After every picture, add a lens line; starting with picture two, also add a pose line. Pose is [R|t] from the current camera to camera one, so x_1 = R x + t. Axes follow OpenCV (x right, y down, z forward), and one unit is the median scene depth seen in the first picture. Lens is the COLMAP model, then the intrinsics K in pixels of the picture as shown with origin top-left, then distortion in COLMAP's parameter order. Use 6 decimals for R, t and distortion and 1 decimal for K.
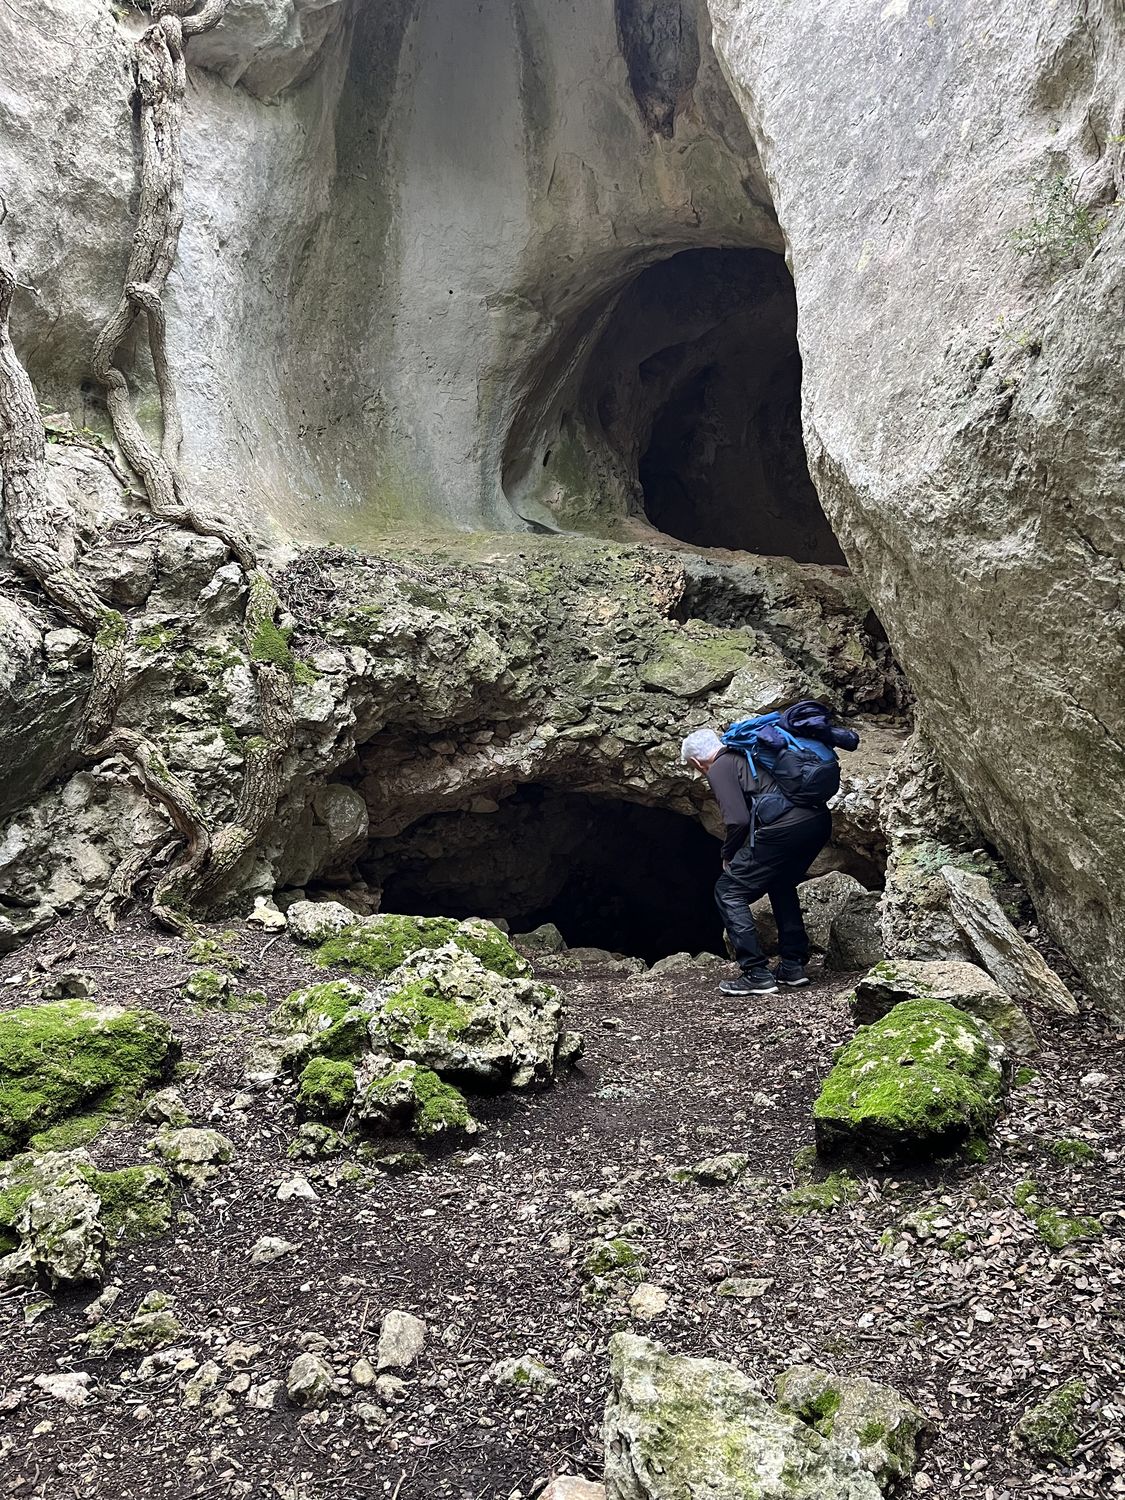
lens RADIAL K [[1132.3, 0, 558.6], [0, 1132.3, 757.2], [0, 0, 1]] dist [0.081398, -0.118579]
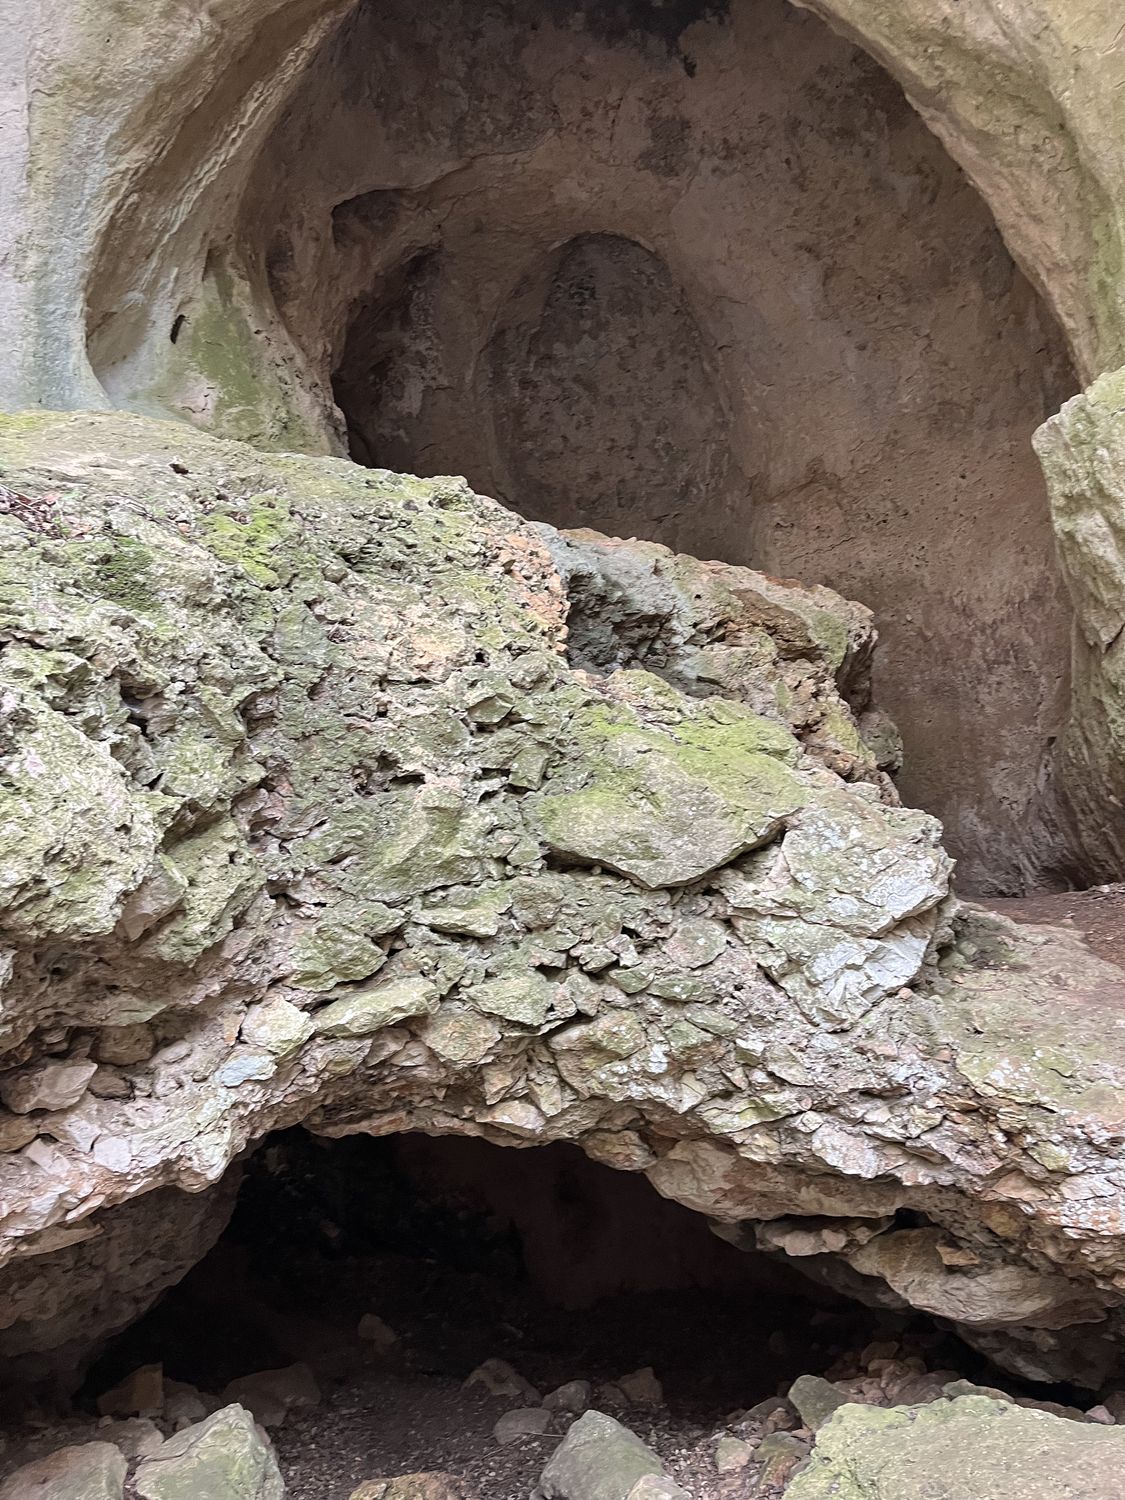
lens RADIAL K [[1132.3, 0, 558.6], [0, 1132.3, 757.2], [0, 0, 1]] dist [0.081398, -0.118579]
pose [[0.934645, -0.005181, 0.355545, -0.048707], [0.010856, 0.999844, -0.013967, -0.089677], [-0.355417, 0.016914, 0.934555, 0.667006]]
